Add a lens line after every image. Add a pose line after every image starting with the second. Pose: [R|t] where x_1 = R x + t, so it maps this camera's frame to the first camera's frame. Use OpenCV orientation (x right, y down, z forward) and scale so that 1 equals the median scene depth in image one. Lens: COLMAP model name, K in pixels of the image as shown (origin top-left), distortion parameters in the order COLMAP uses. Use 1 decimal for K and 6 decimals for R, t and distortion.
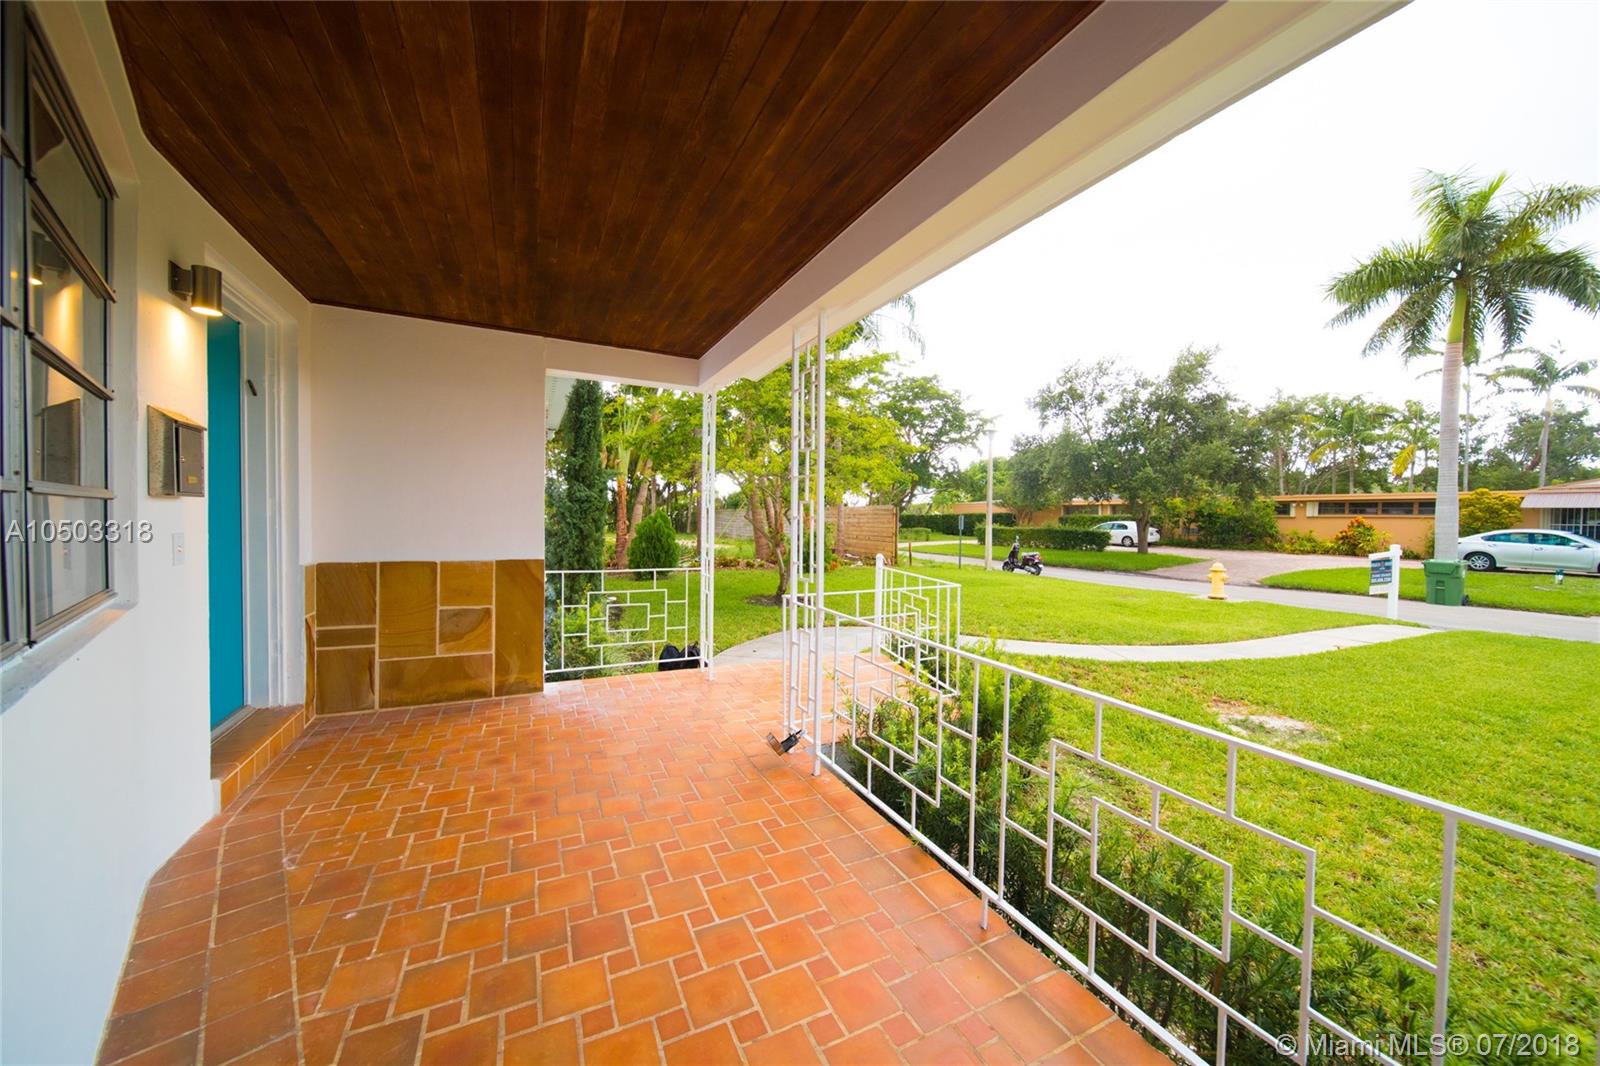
lens RADIAL K [[561.1, 0, 800.9], [0, 561.1, 527.8], [0, 0, 1]] dist [-0.003661, -0.000573]
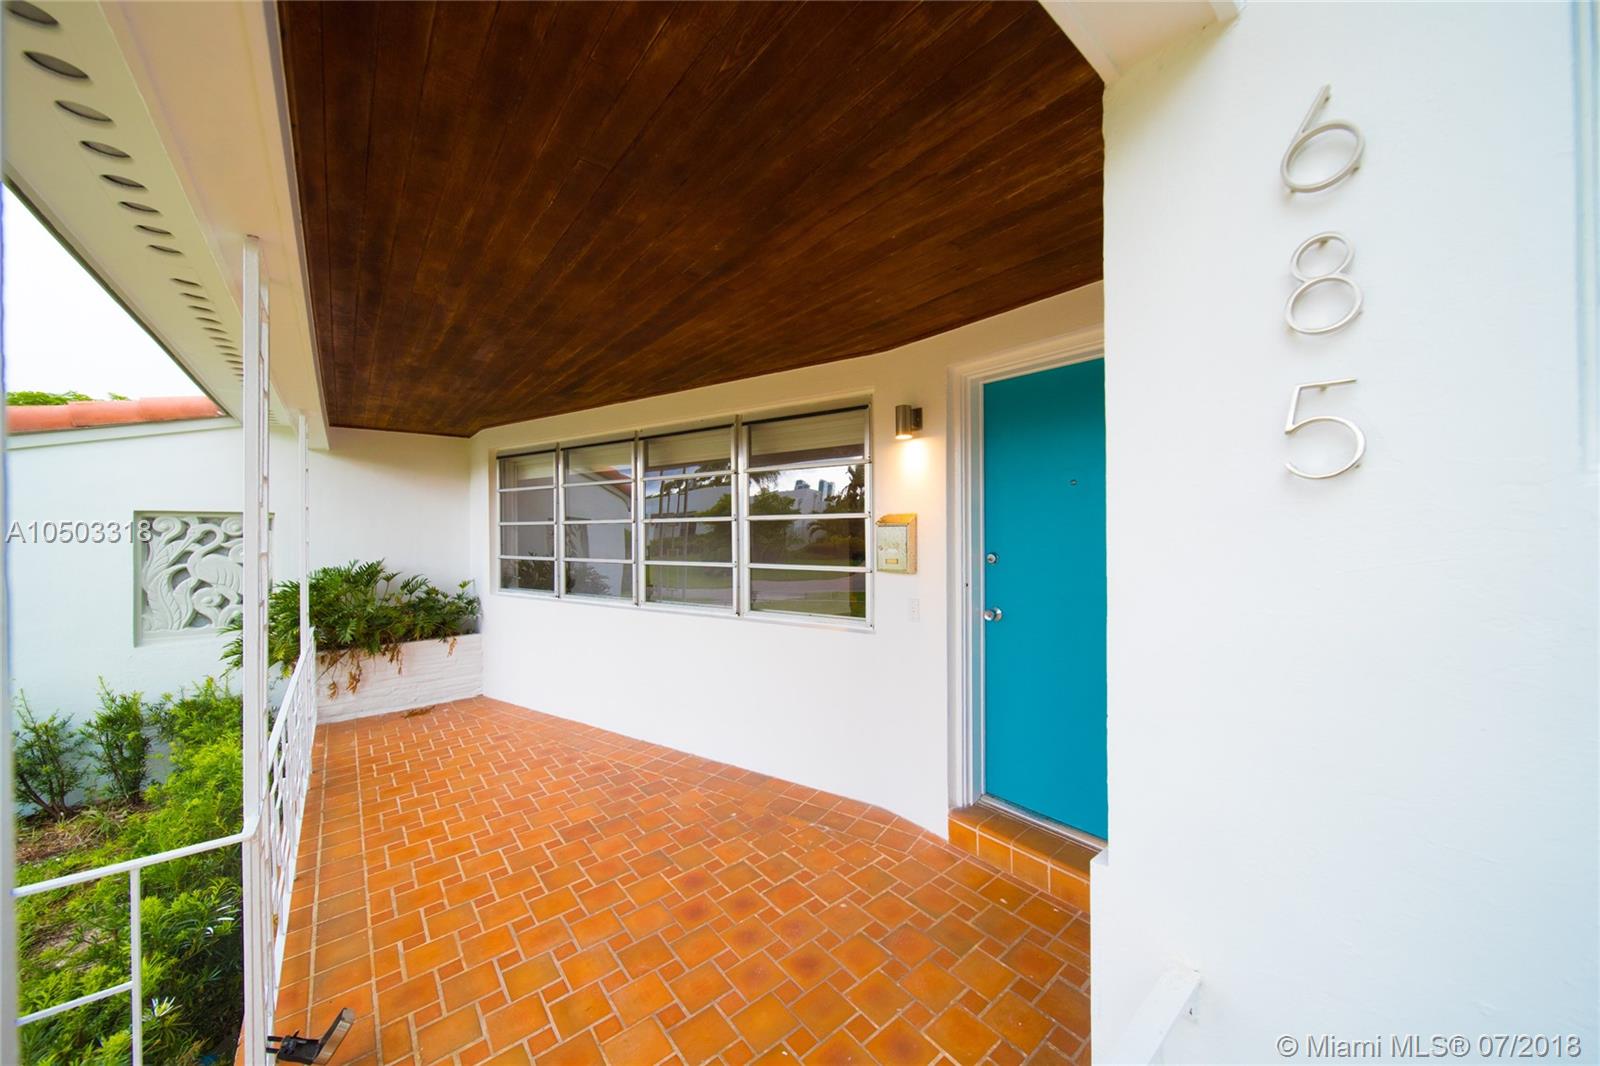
lens RADIAL K [[561.1, 0, 804.6], [0, 561.1, 531.4], [0, 0, 1]] dist [-0.003661, -0.000573]
pose [[-0.972612, -0.006153, -0.232353, -0.462631], [-0.010910, 0.999756, 0.019197, -0.164246], [0.232179, 0.021207, -0.972442, 2.055316]]
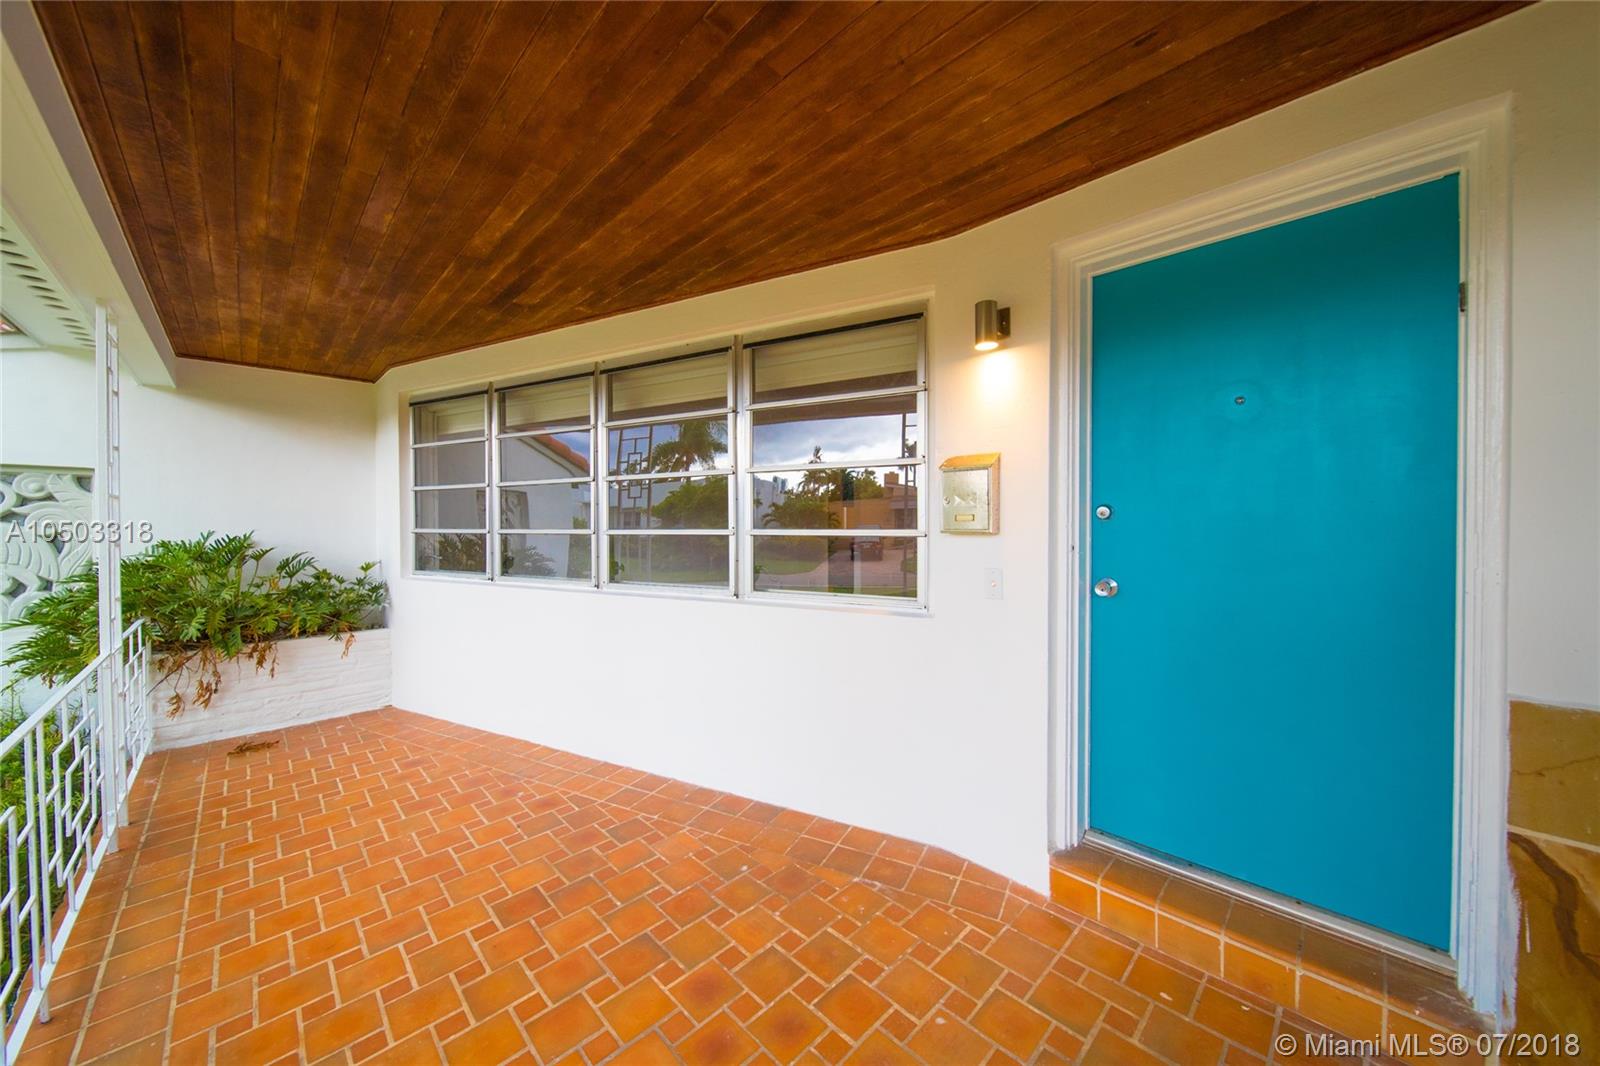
lens RADIAL K [[561.1, 0, 798.1], [0, 561.1, 534.4], [0, 0, 1]] dist [-0.003661, -0.000573]
pose [[-0.948826, -0.007111, -0.315720, -0.393516], [-0.016896, 0.999458, 0.028264, -0.070040], [0.315348, 0.032151, -0.948431, 1.671110]]
